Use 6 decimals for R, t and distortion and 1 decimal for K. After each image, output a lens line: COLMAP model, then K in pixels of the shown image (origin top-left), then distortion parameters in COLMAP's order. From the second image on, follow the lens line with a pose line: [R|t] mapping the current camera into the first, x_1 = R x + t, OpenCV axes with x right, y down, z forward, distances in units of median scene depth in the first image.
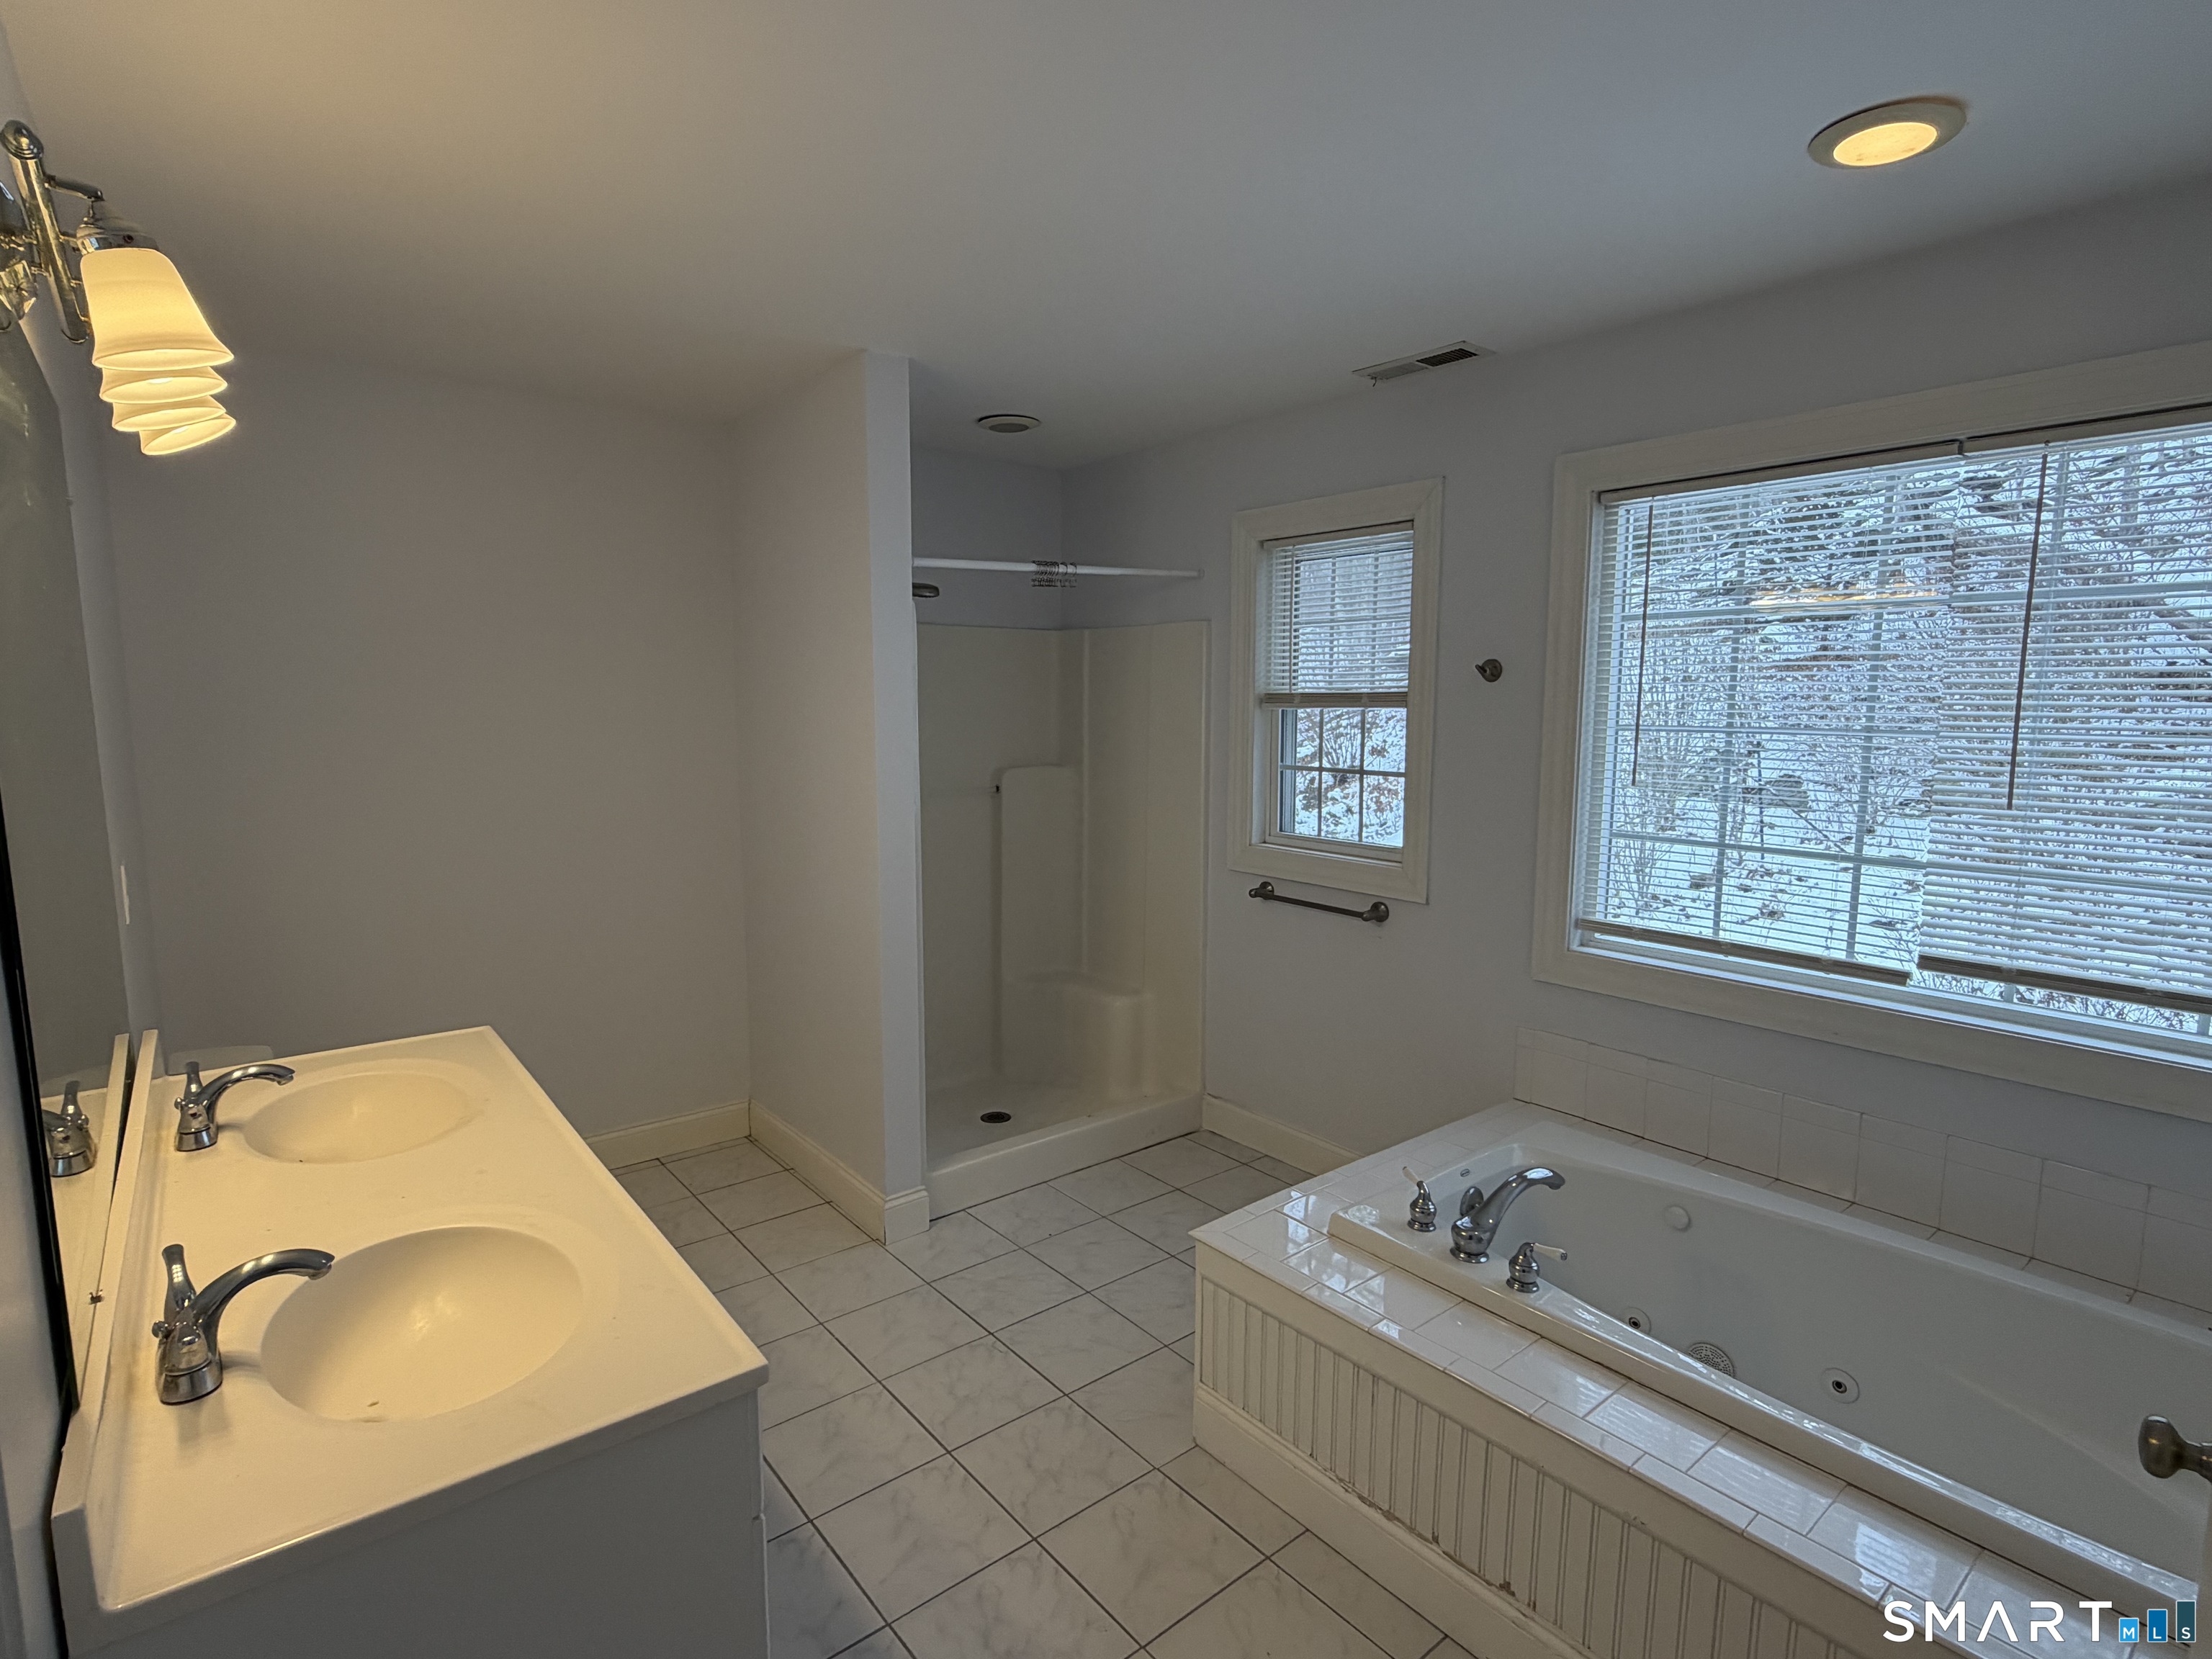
lens RADIAL K [[1112.5, 0, 1106.0], [0, 1112.5, 829.5], [0, 0, 1]] dist [-0.000535, -0.000095]
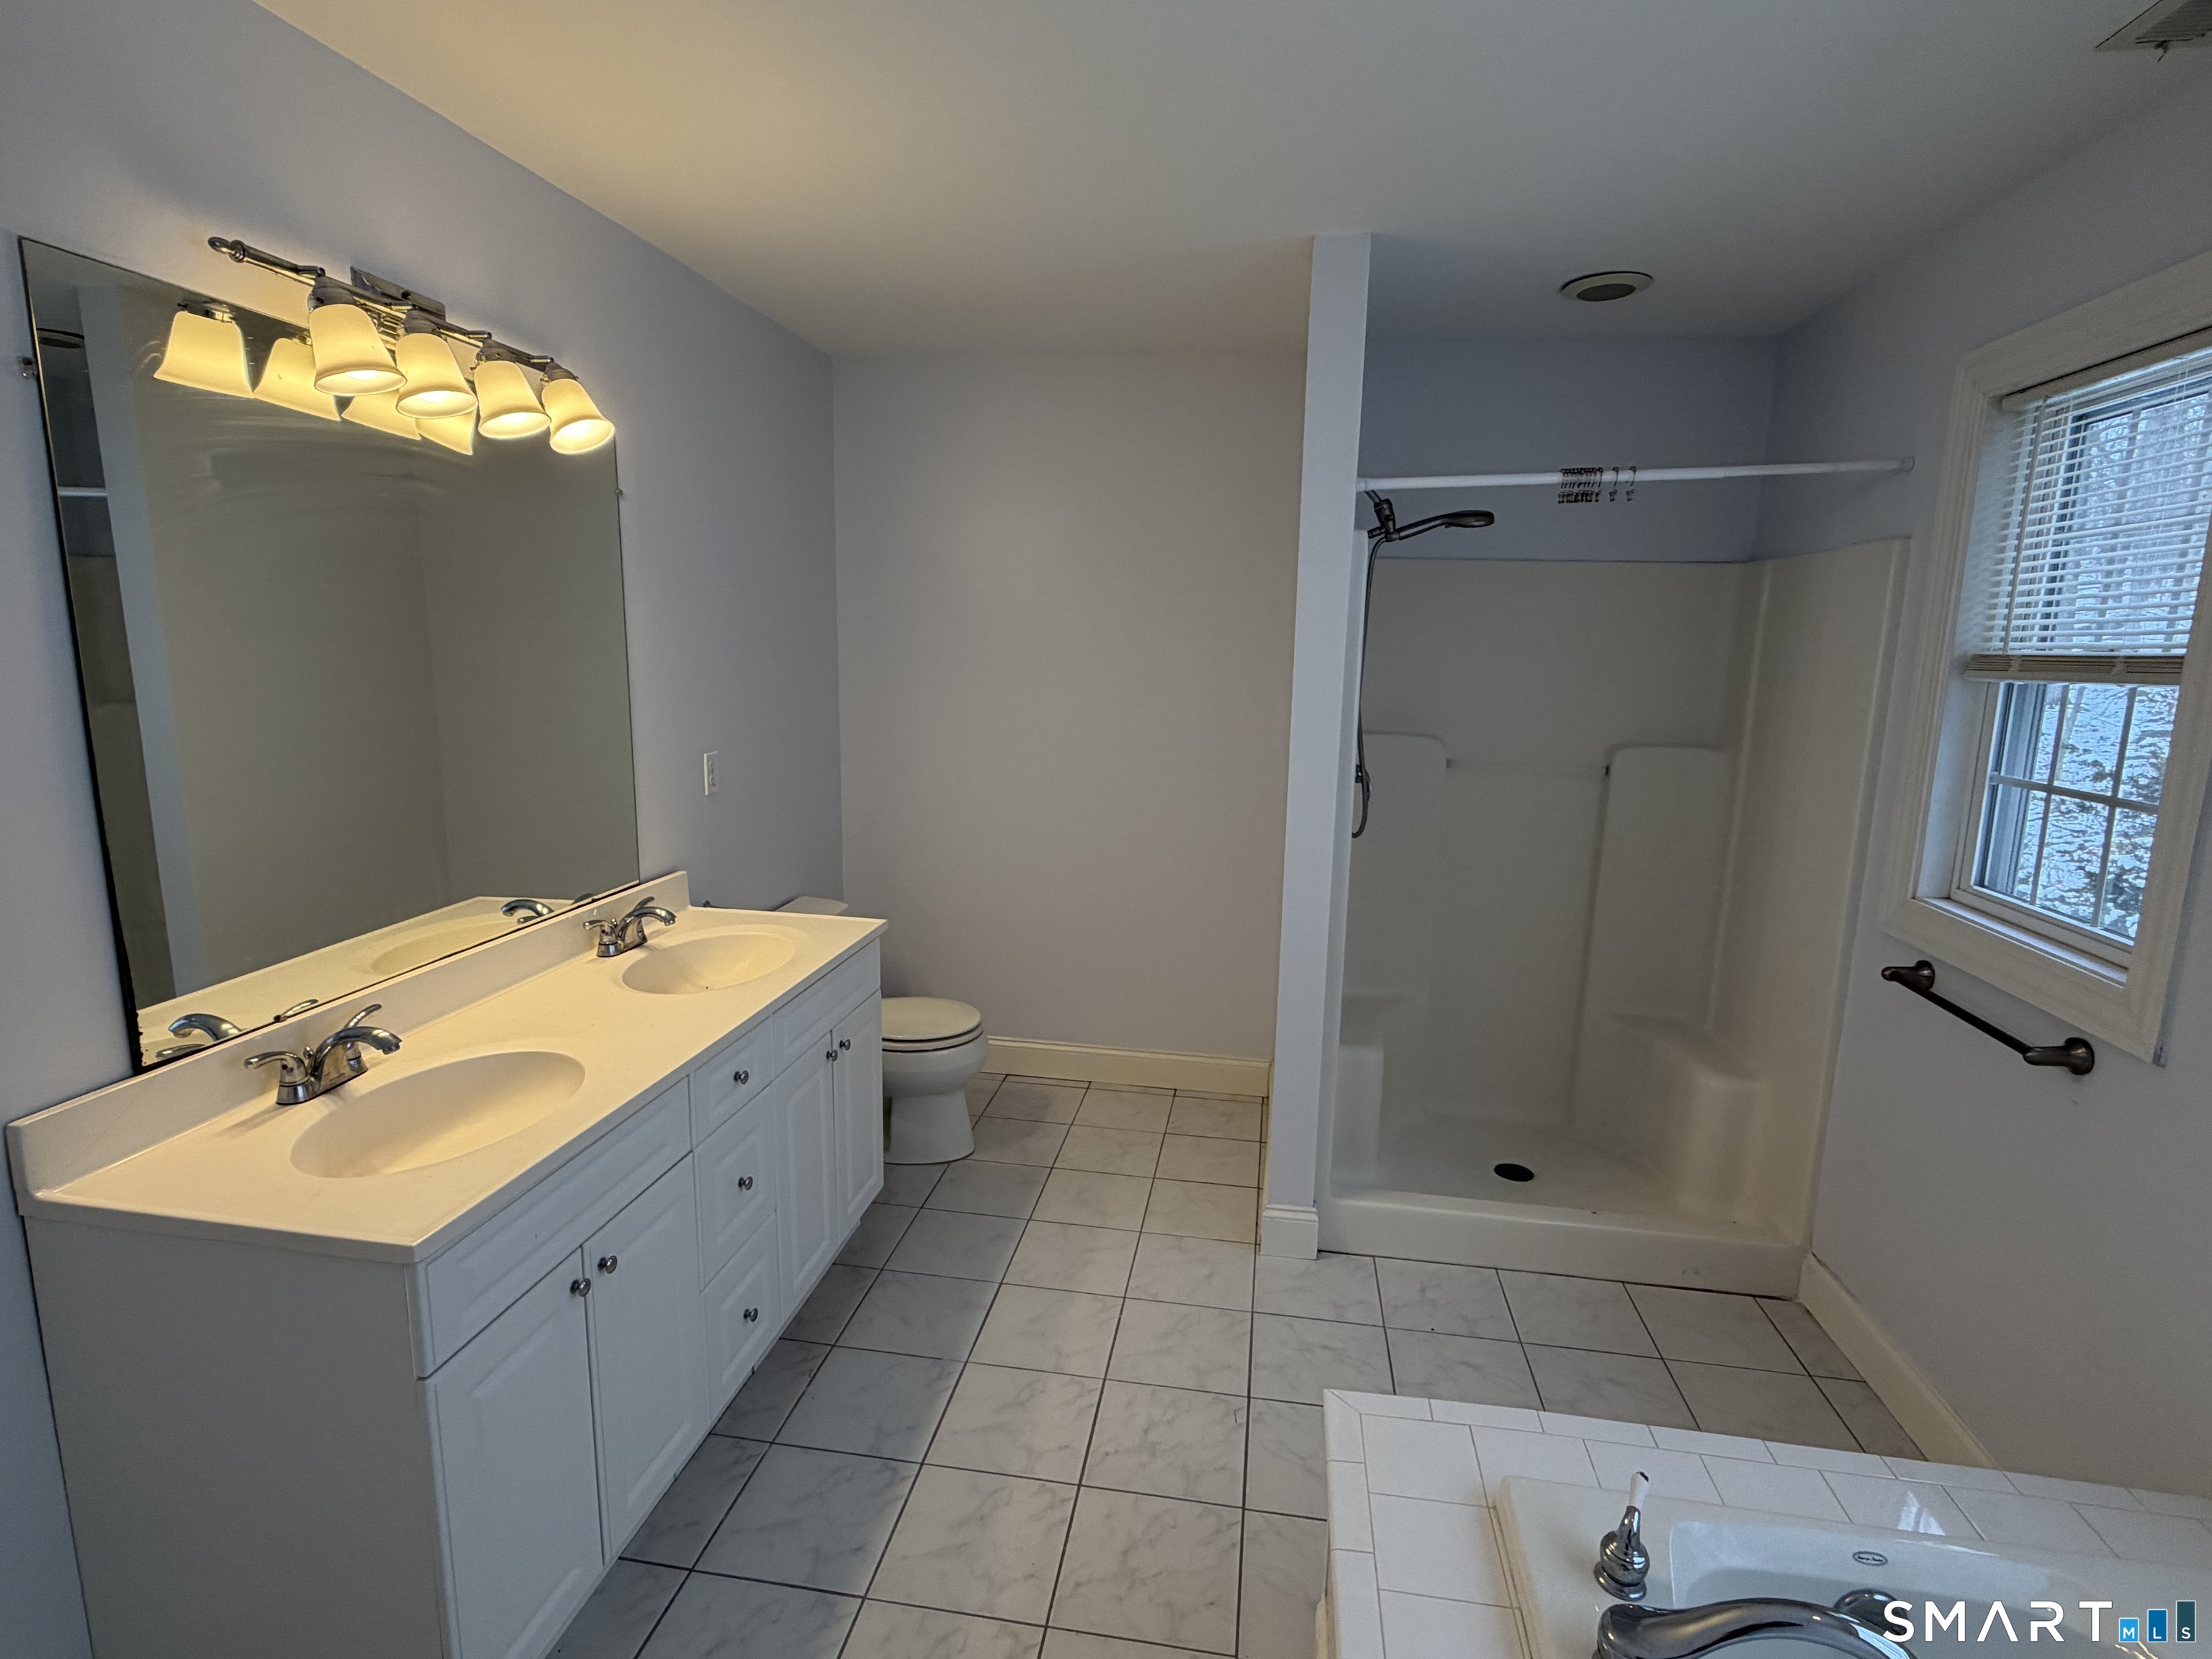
lens RADIAL K [[1112.5, 0, 1106.0], [0, 1112.5, 829.5], [0, 0, 1]] dist [-0.000535, -0.000095]
pose [[0.665069, 0.138728, -0.733783, 0.296108], [-0.109593, 0.990086, 0.087854, -0.030690], [0.738697, 0.021989, 0.673679, 0.255165]]
